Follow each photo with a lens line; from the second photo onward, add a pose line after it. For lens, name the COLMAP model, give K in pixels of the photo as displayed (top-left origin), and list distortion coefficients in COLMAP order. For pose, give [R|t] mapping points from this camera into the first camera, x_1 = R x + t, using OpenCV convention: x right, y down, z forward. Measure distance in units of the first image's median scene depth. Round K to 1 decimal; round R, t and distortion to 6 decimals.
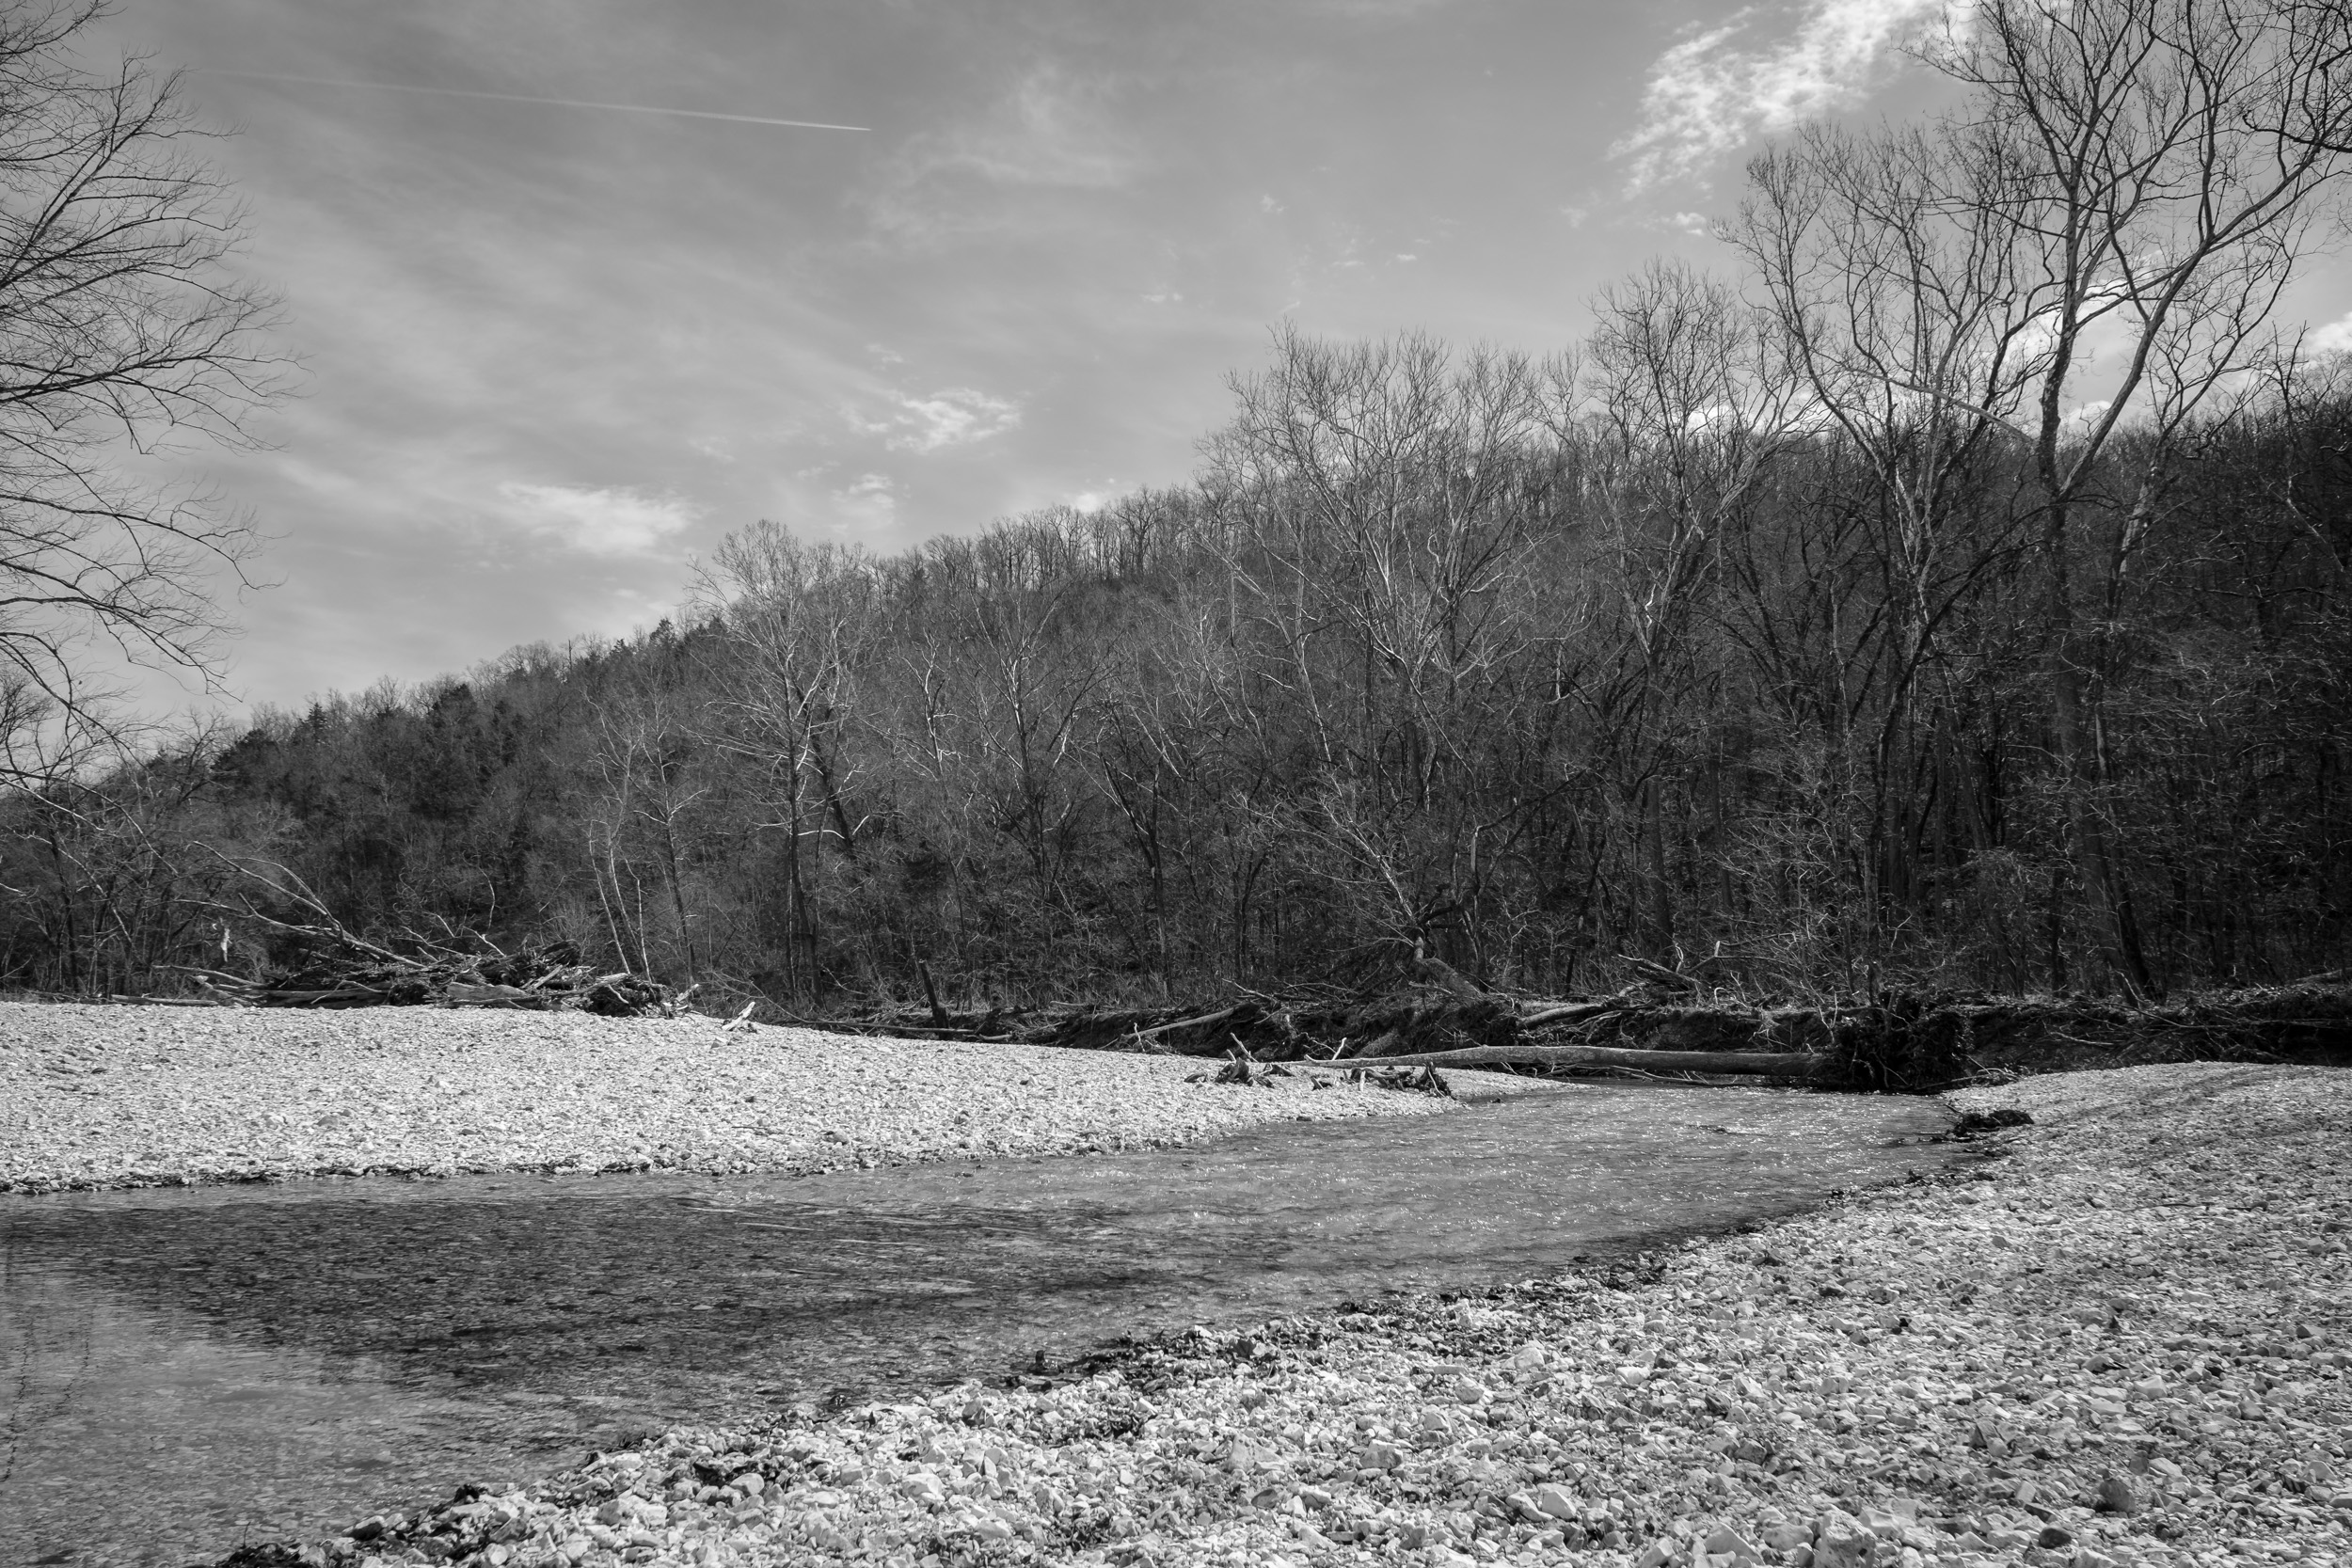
lens RADIAL K [[1857.9, 0, 1176.0], [0, 1857.9, 784.0], [0, 0, 1]] dist [-0.025978, 0.000759]
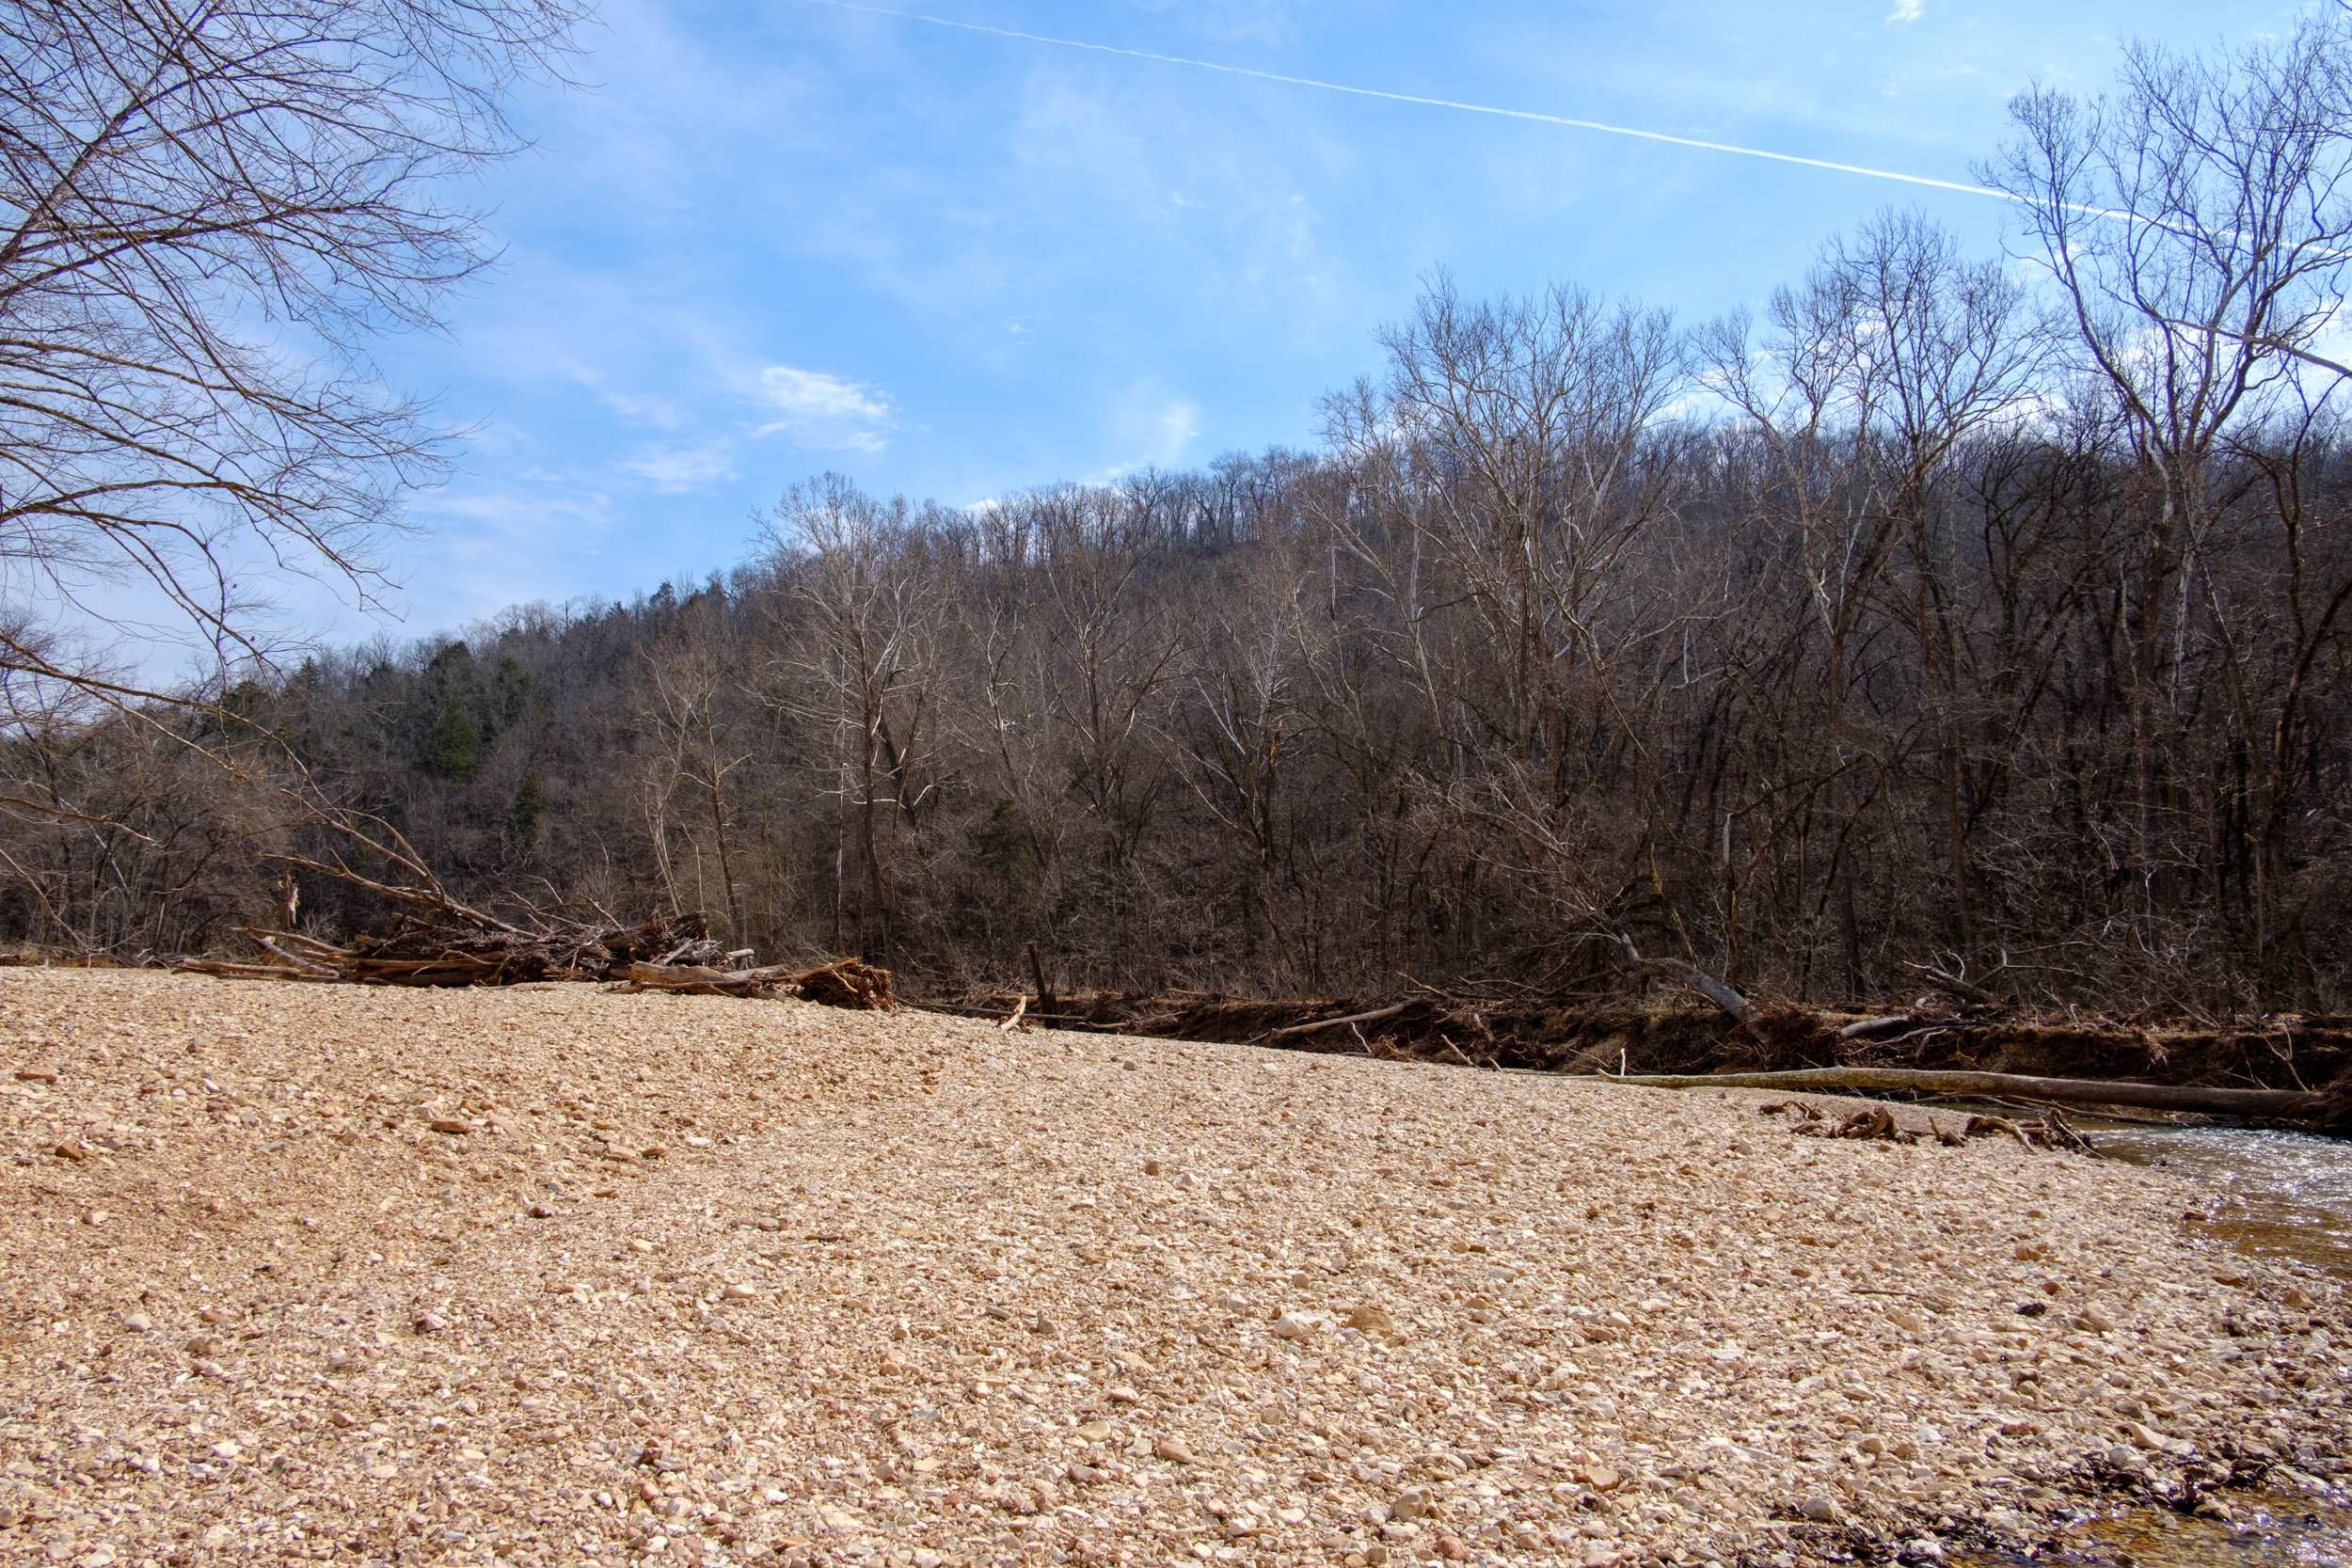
lens RADIAL K [[1825.2, 0, 1176.0], [0, 1825.2, 784.0], [0, 0, 1]] dist [-0.023358, -0.004246]
pose [[0.999299, 0.029844, 0.022580, -0.124658], [-0.030055, 0.999507, 0.009079, 0.008190], [-0.022298, -0.009751, 0.999704, 0.119890]]
